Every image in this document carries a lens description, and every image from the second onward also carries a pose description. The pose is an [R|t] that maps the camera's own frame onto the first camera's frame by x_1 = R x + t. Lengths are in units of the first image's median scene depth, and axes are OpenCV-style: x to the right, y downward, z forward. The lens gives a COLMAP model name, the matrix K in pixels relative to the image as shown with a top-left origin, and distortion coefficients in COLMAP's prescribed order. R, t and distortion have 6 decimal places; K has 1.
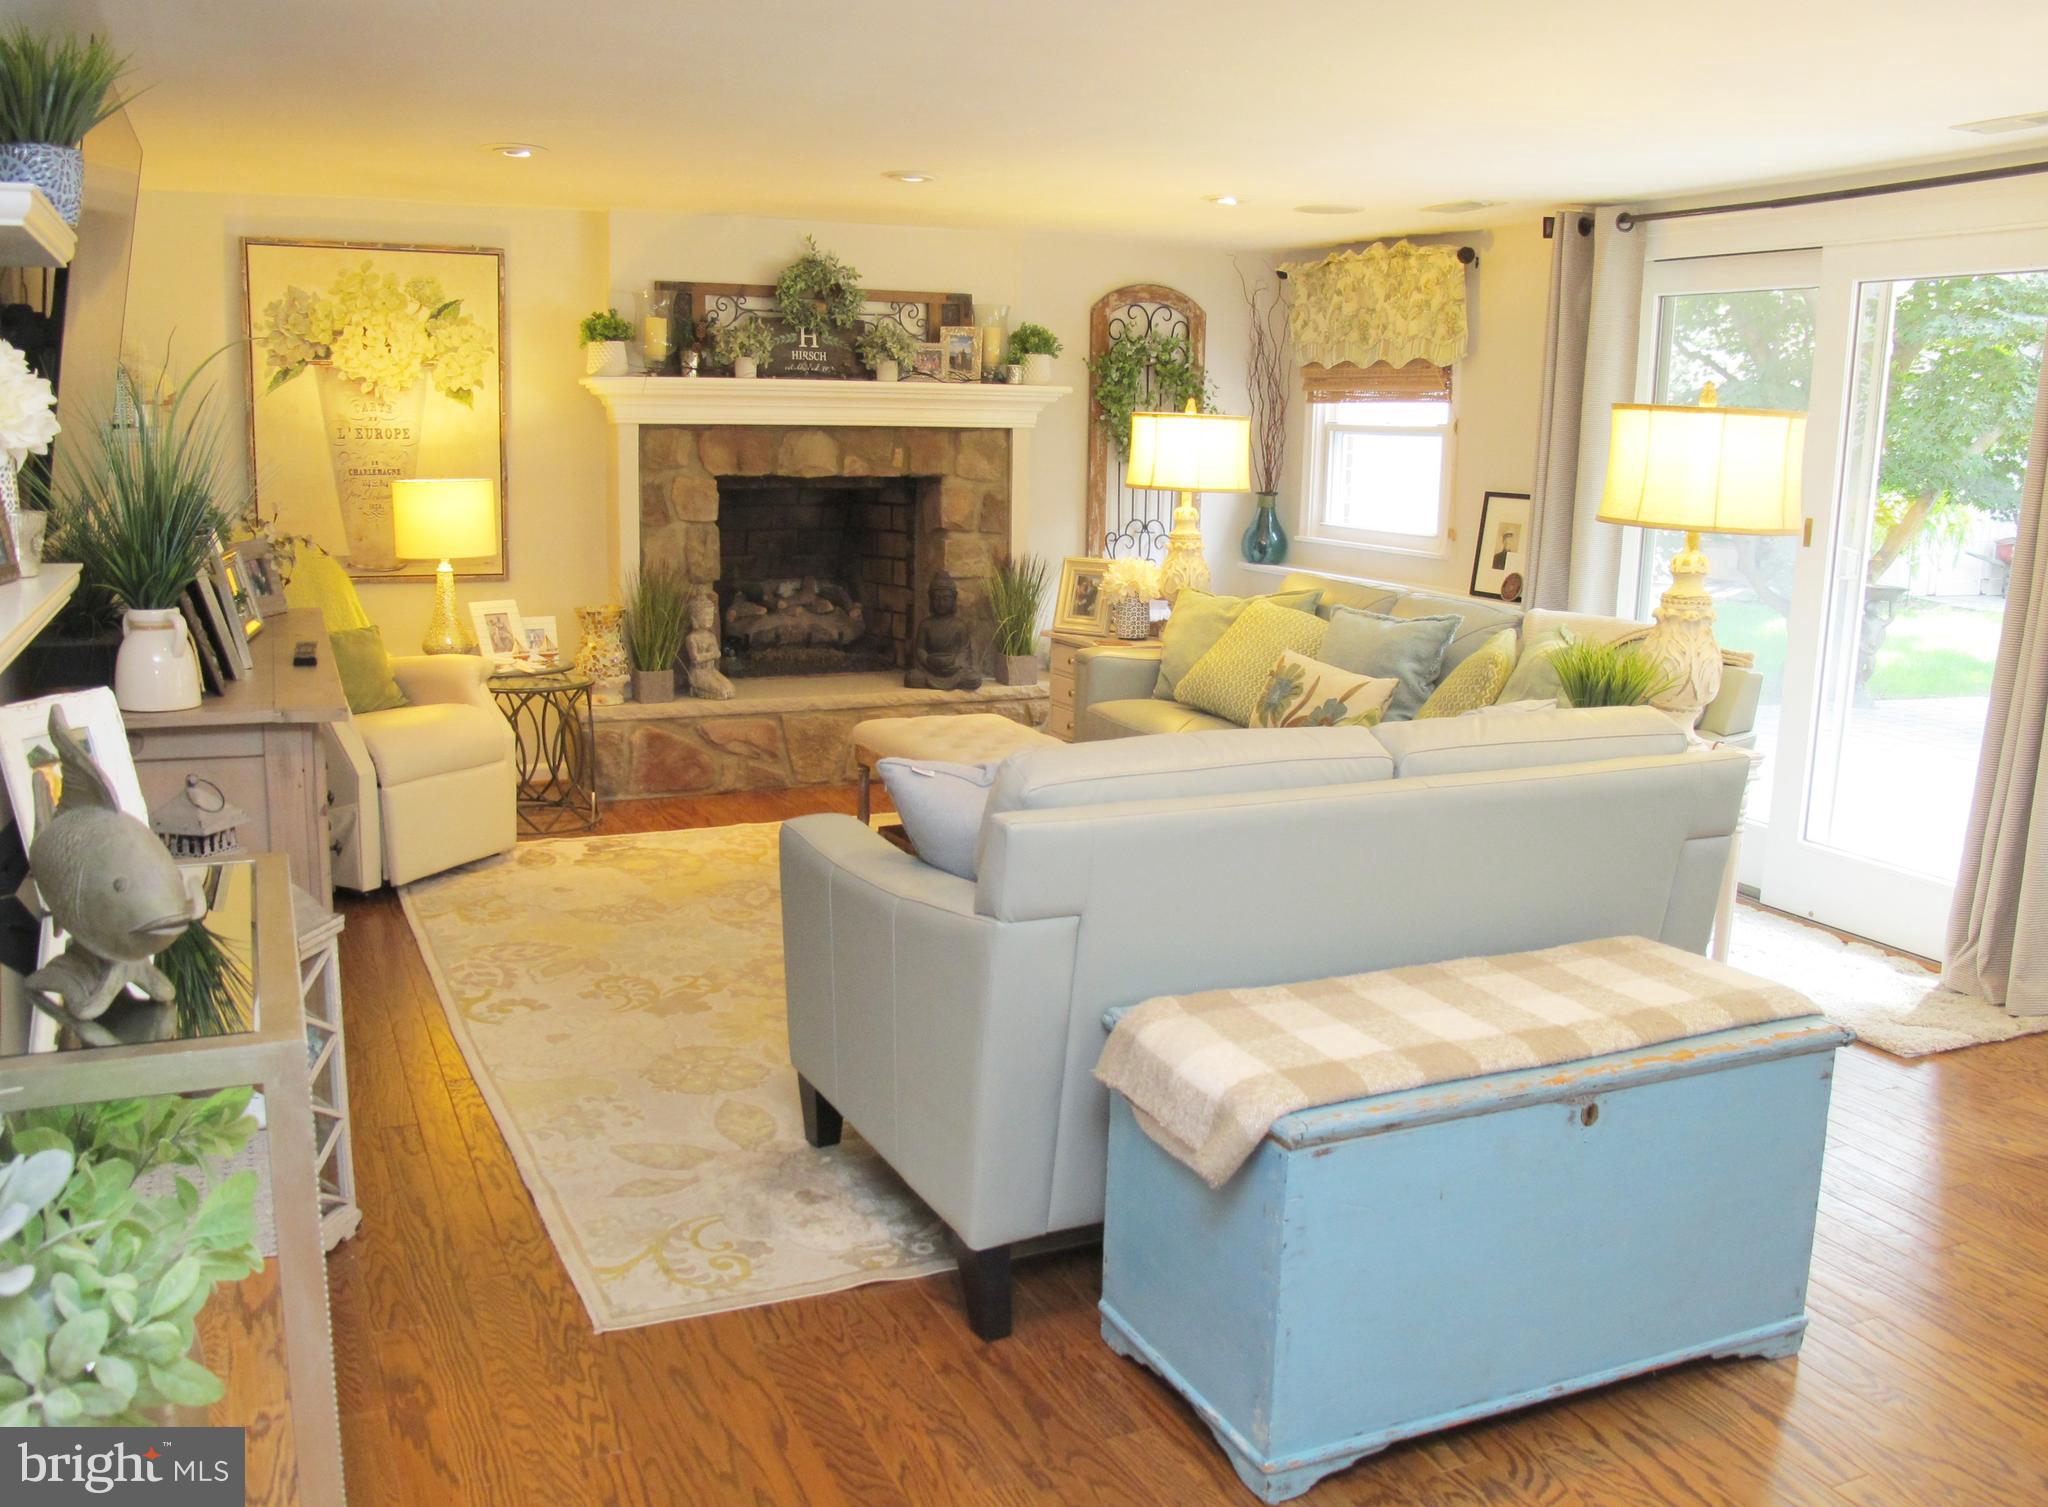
lens RADIAL K [[1755.1, 0, 984.9], [0, 1755.1, 748.1], [0, 0, 1]] dist [-0.099863, -0.003958]
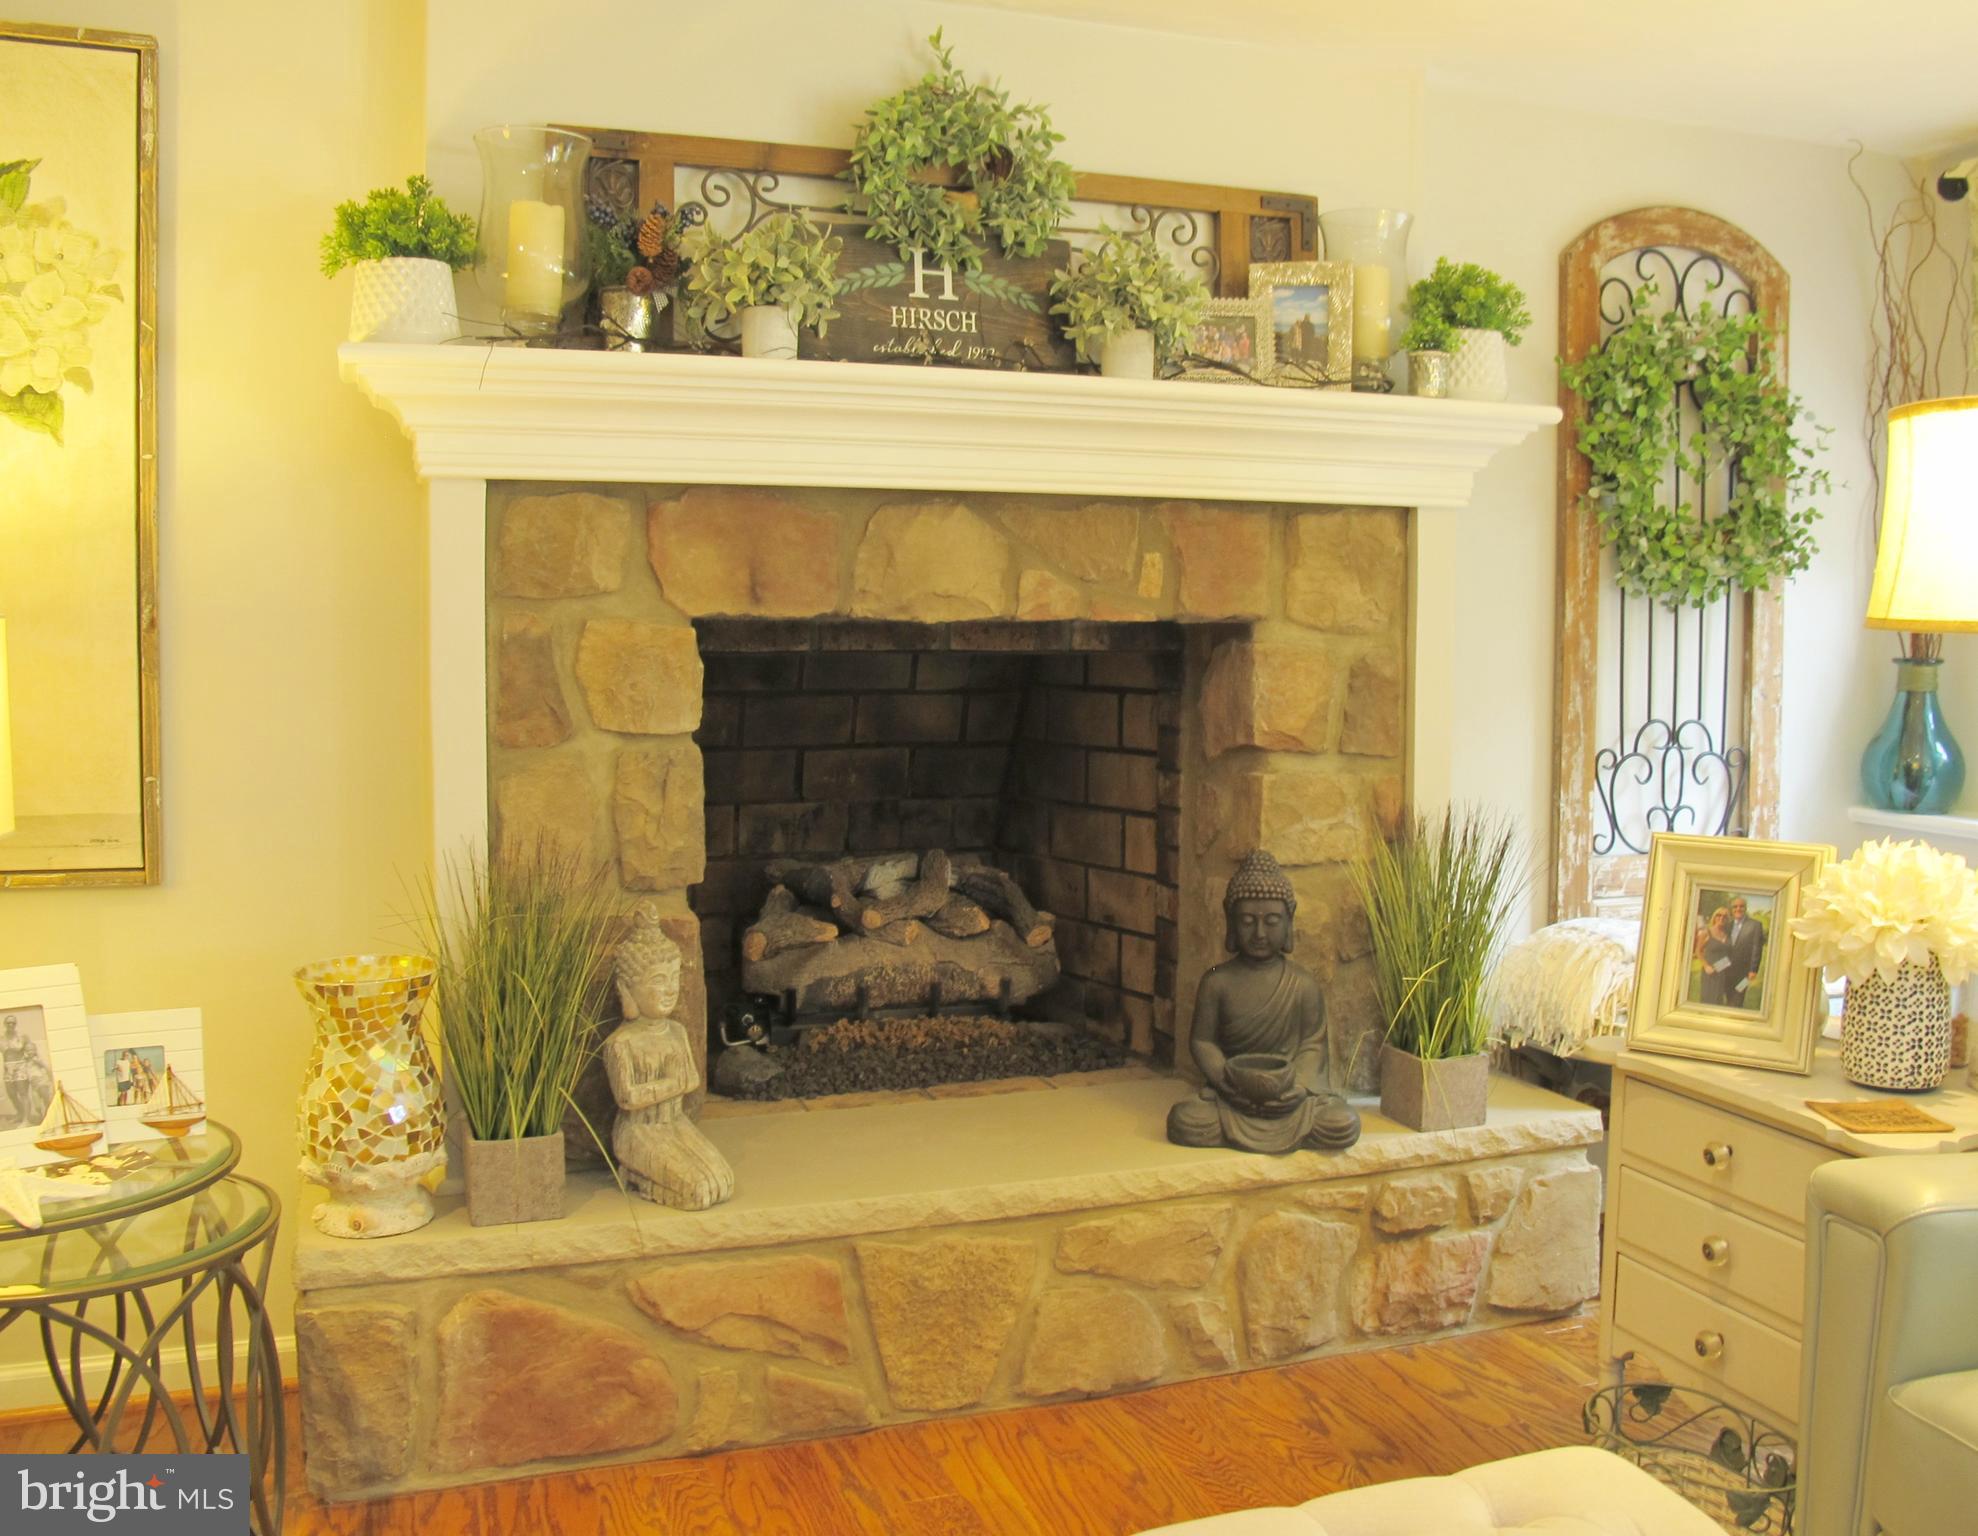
lens RADIAL K [[1738.4, 0, 989.0], [0, 1738.4, 768.0], [0, 0, 1]] dist [-0.004415, -0.001577]
pose [[0.997189, -0.002640, -0.074883, -0.057896], [-0.004577, 0.995367, -0.096044, -0.083118], [0.074789, 0.096117, 0.992556, 0.606644]]
